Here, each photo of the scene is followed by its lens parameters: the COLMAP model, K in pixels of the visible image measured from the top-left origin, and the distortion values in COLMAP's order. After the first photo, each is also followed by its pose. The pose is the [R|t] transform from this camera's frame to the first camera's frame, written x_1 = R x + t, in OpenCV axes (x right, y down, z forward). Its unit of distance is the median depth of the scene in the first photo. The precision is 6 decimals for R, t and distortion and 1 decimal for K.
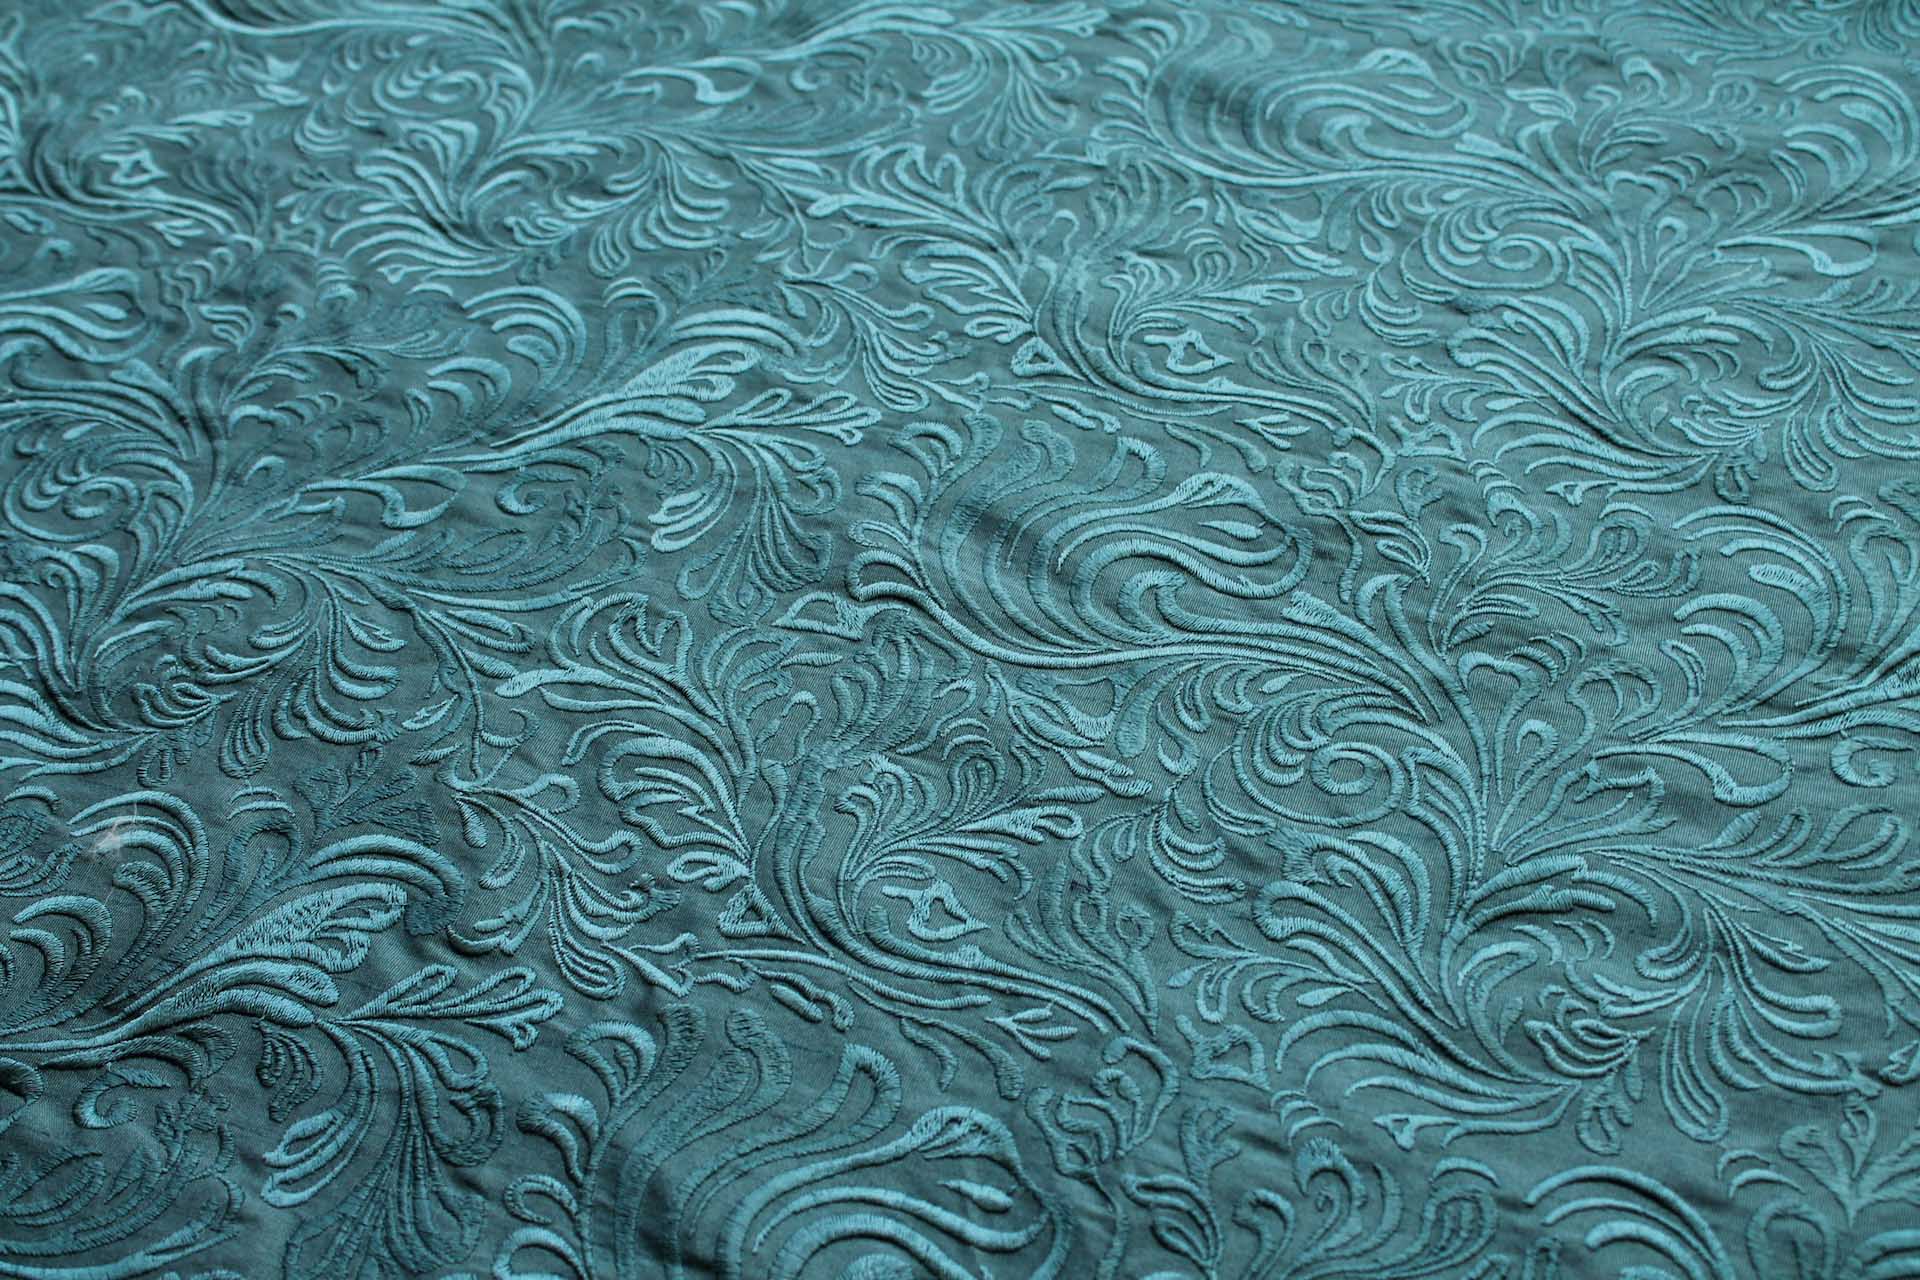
lens RADIAL K [[1997.7, 0, 960.0], [0, 1997.7, 640.0], [0, 0, 1]] dist [-0.012286, -0.001301]
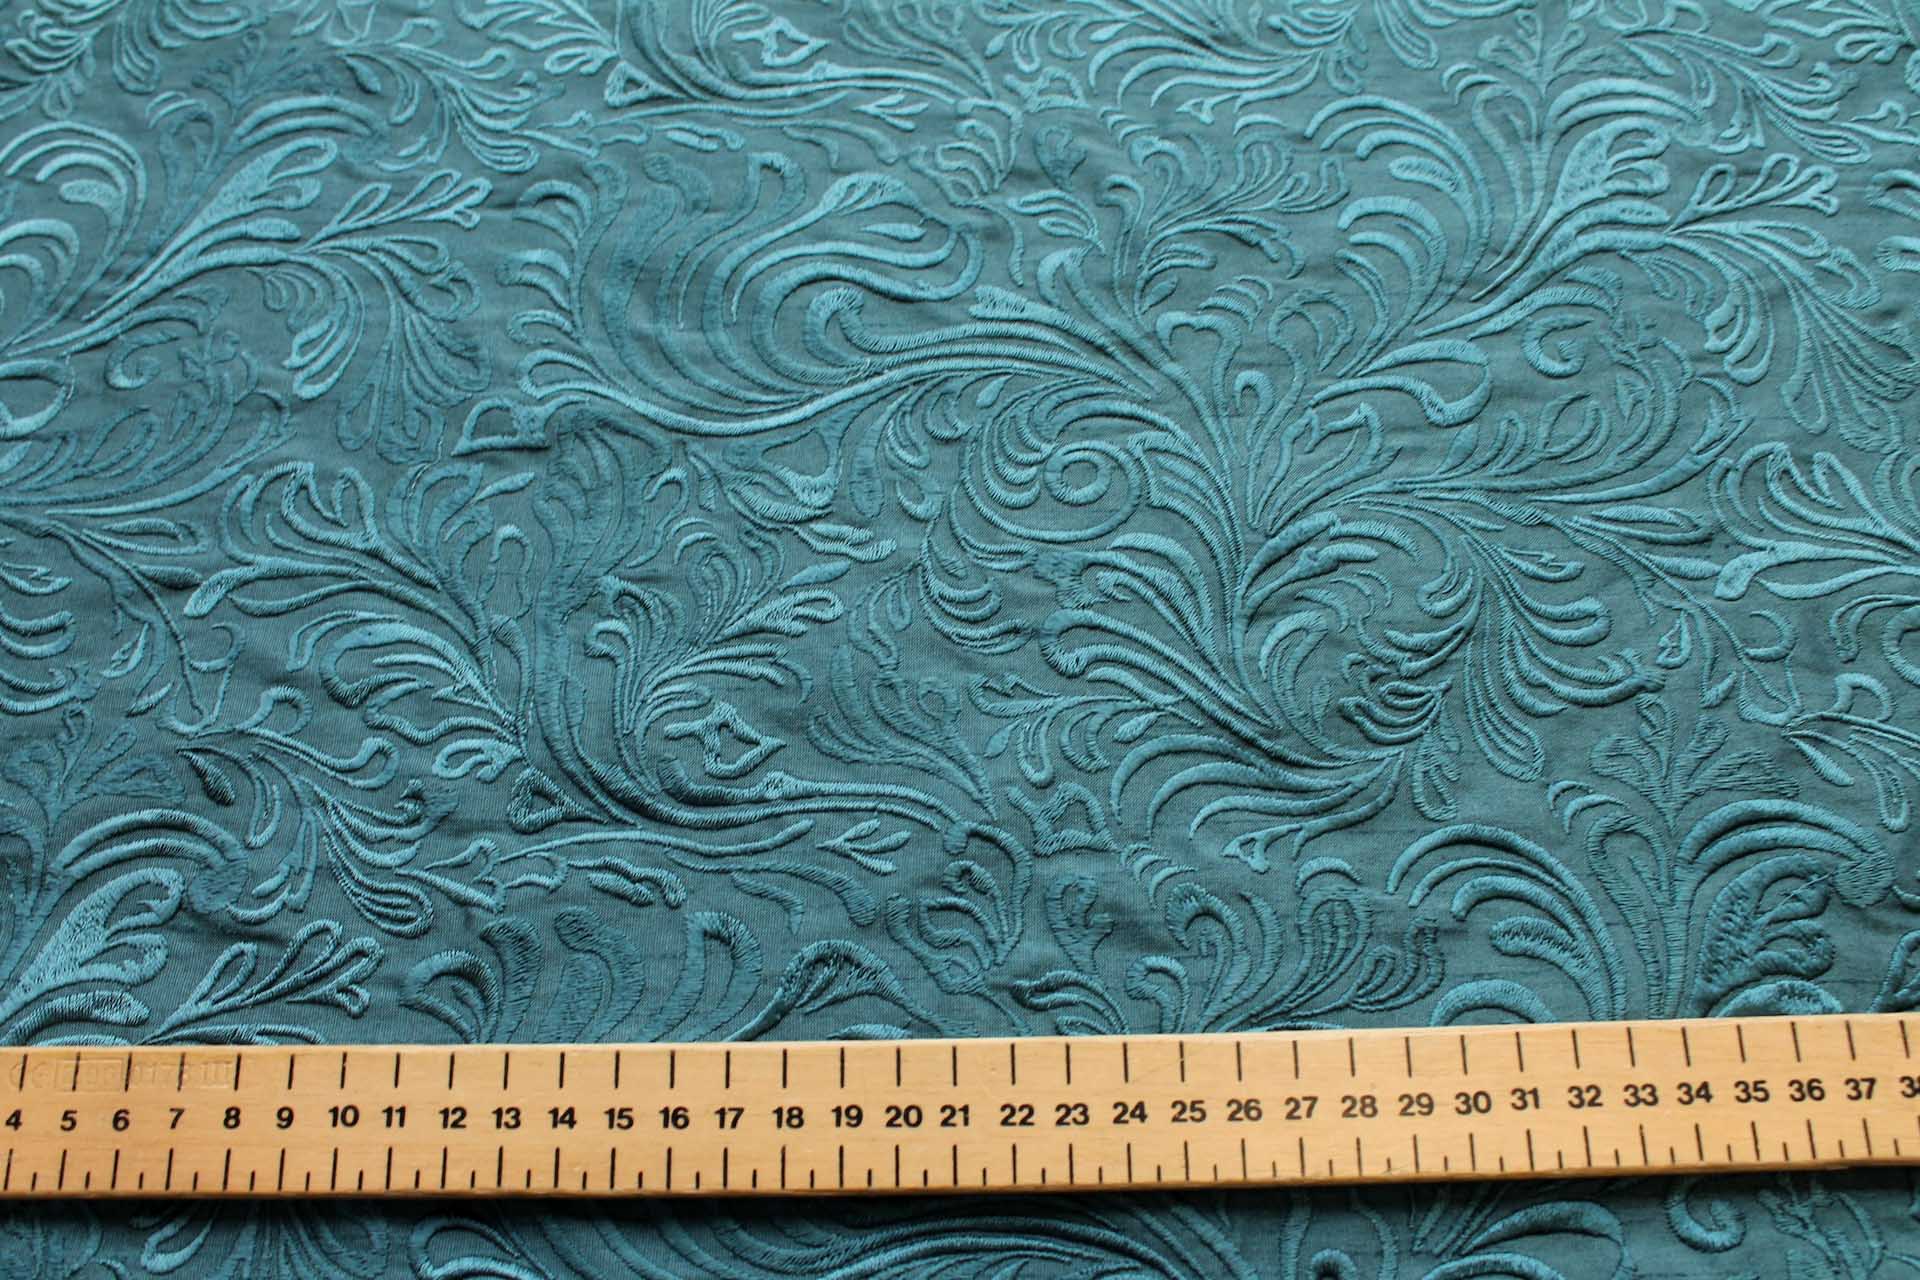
lens RADIAL K [[2304.4, 0, 1006.7], [0, 2304.4, 556.8], [0, 0, 1]] dist [-0.206020, 0.353274]
pose [[0.954574, -0.229277, 0.190315, -0.565175], [0.213346, 0.971780, 0.100638, -0.120116], [-0.208018, -0.055463, 0.976551, 0.134955]]
